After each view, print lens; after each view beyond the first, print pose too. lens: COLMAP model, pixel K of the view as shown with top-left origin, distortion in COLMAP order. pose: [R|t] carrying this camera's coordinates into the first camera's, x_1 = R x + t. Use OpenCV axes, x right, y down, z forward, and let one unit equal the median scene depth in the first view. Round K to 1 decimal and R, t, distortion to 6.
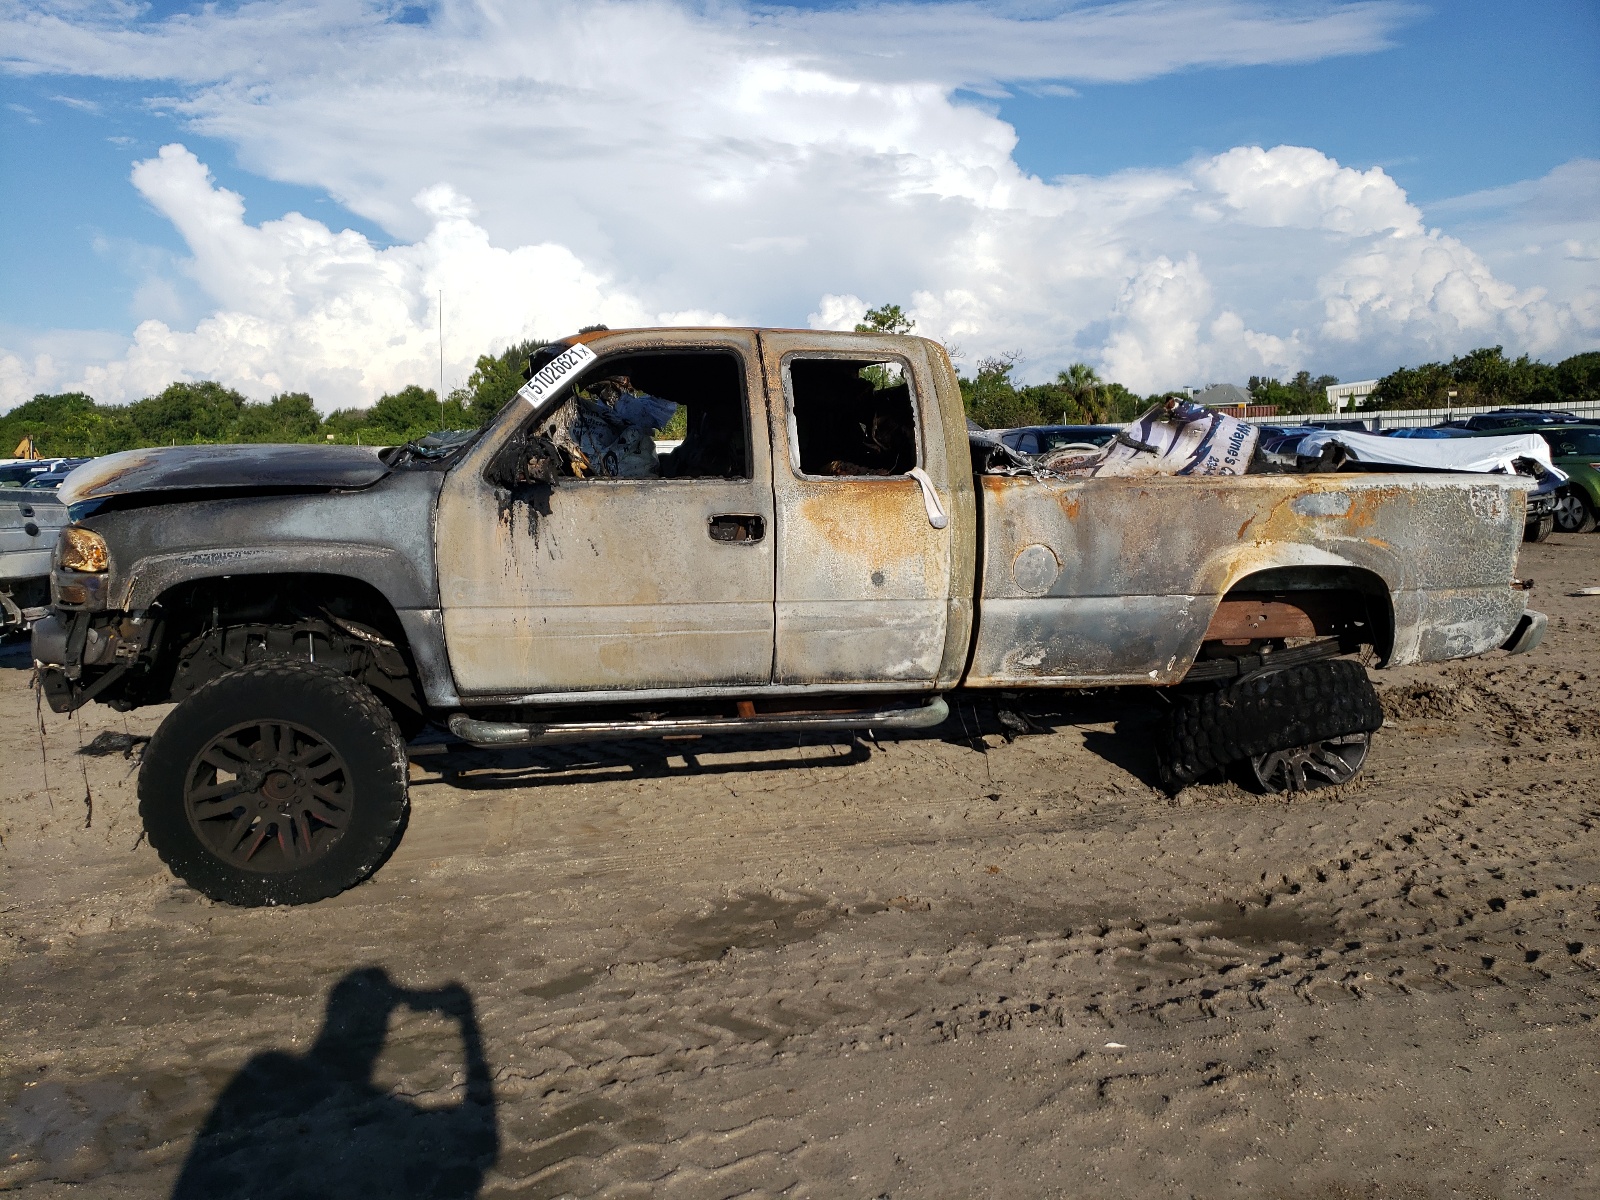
lens RADIAL K [[1262.0, 0, 825.7], [0, 1262.0, 605.1], [0, 0, 1]] dist [0.020374, -0.003137]
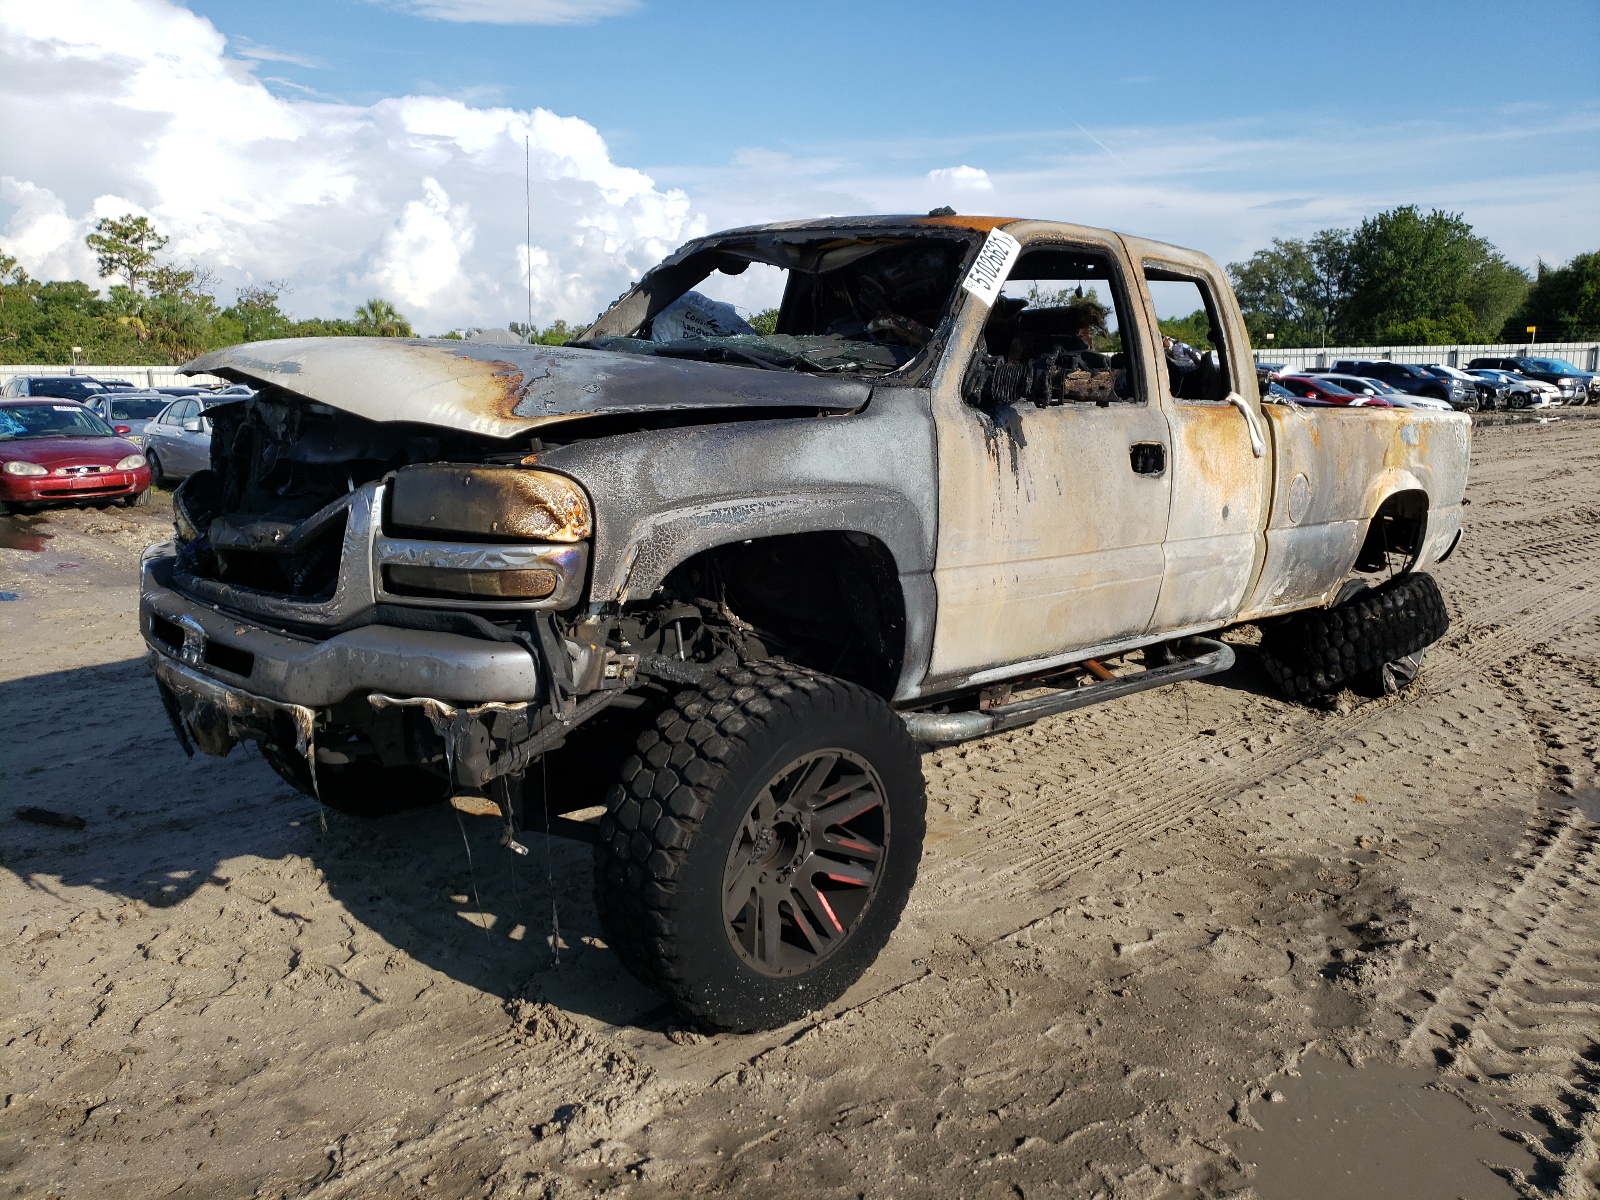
lens RADIAL K [[1262.0, 0, 825.7], [0, 1262.0, 605.1], [0, 0, 1]] dist [0.020374, -0.003137]
pose [[0.831253, -0.075622, 0.550727, -0.726863], [0.052297, 0.996948, 0.057958, -0.022741], [-0.553429, -0.019377, 0.832671, 0.383299]]
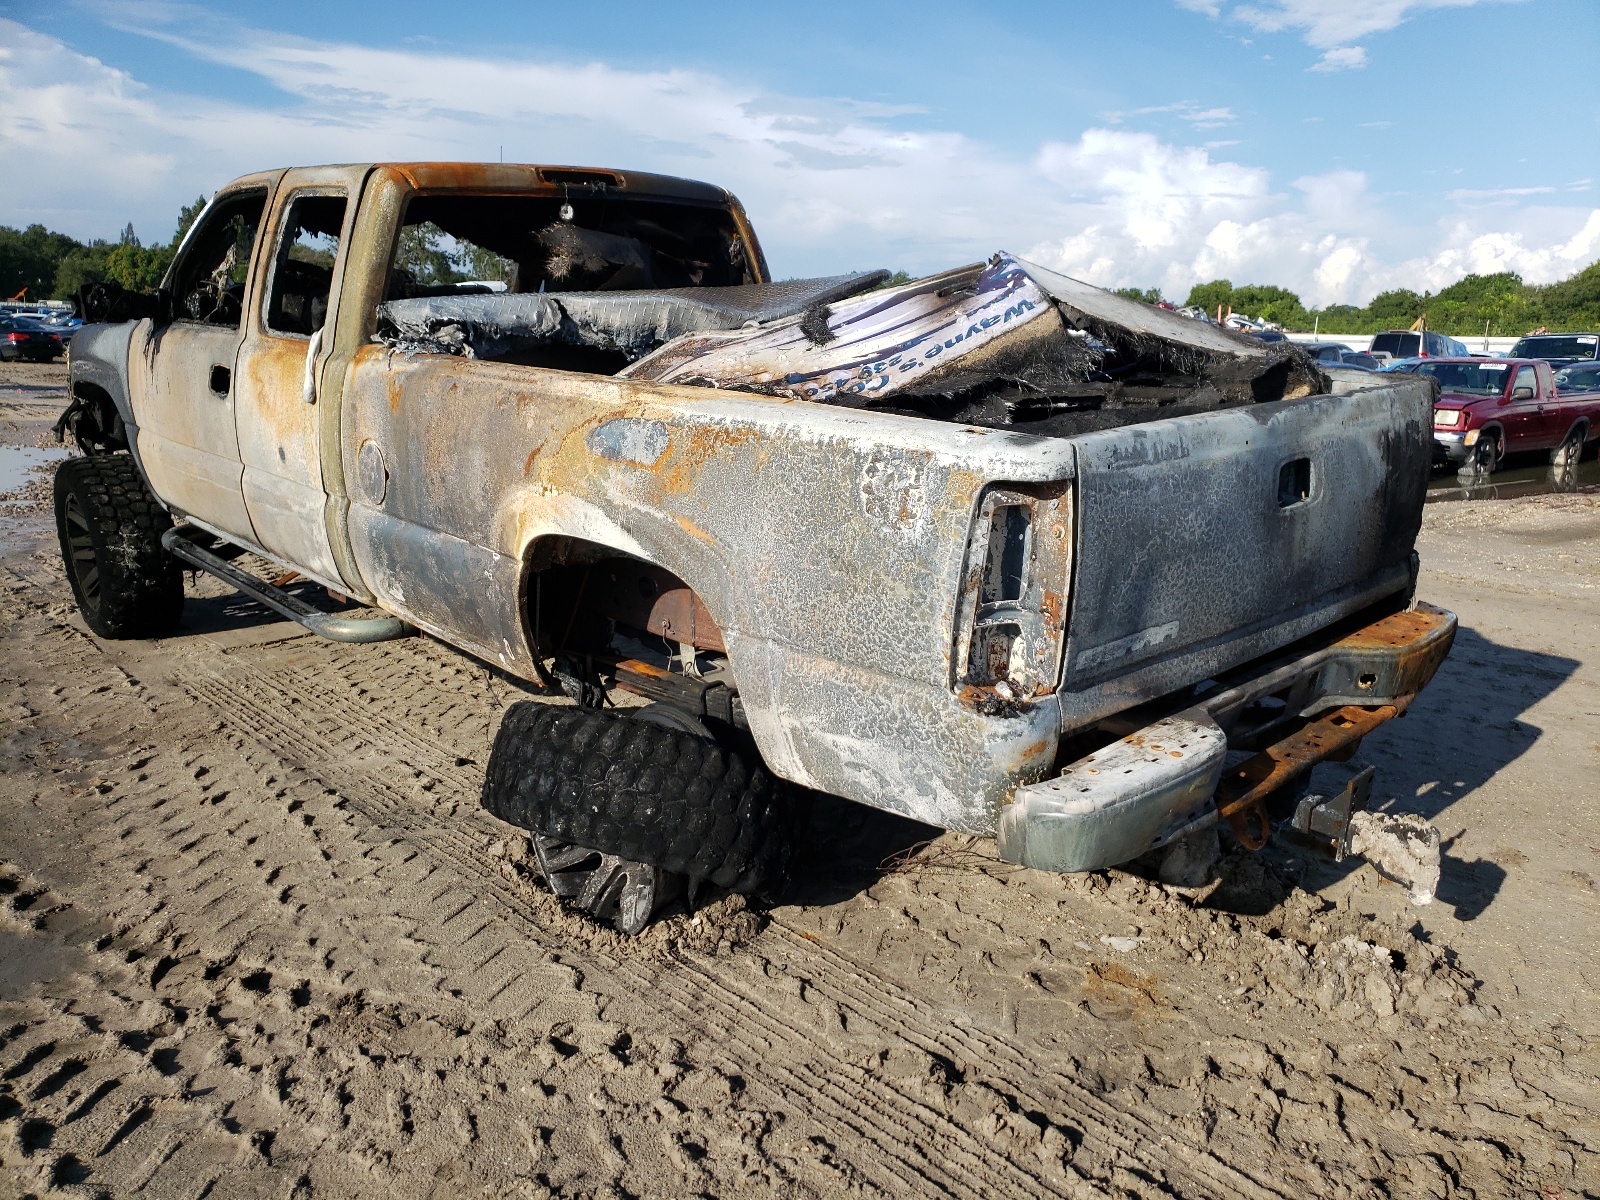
lens RADIAL K [[1258.9, 0, 754.3], [0, 1258.9, 603.8], [0, 0, 1]] dist [0.019758, 0.005673]
pose [[0.507326, 0.235781, -0.828871, 0.967185], [-0.127392, 0.971794, 0.198465, -0.136895], [0.852286, 0.004905, 0.523053, 0.821997]]
